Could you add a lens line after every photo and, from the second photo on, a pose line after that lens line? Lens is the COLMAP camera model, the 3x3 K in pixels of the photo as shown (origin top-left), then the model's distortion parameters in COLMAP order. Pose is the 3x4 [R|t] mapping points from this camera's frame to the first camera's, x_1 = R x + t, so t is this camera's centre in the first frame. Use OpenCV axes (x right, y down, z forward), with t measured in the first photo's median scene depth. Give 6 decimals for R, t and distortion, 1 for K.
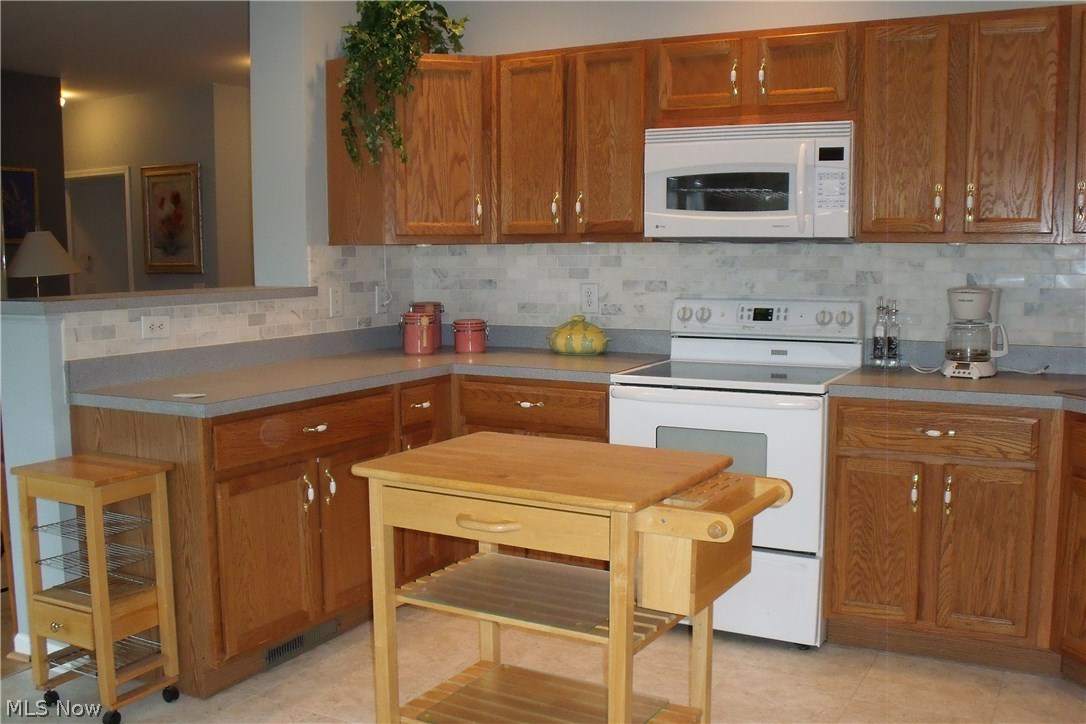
lens RADIAL K [[1054.5, 0, 567.2], [0, 1054.5, 384.6], [0, 0, 1]] dist [-0.163701, 0.130785]
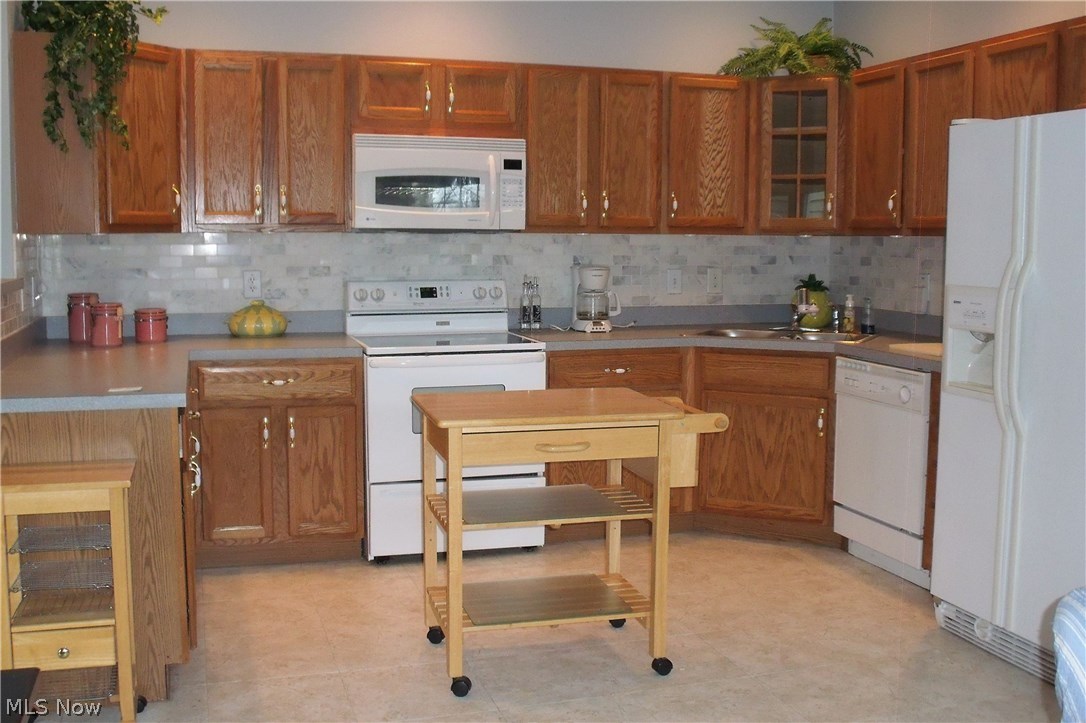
lens RADIAL K [[1108.4, 0, 543.0], [0, 1108.4, 361.5], [0, 0, 1]] dist [-0.168256, 0.170340]
pose [[0.709746, -0.071725, 0.700797, -0.633991], [0.080652, 0.996535, 0.020311, -0.003364], [-0.699825, 0.042105, 0.713072, 0.008434]]
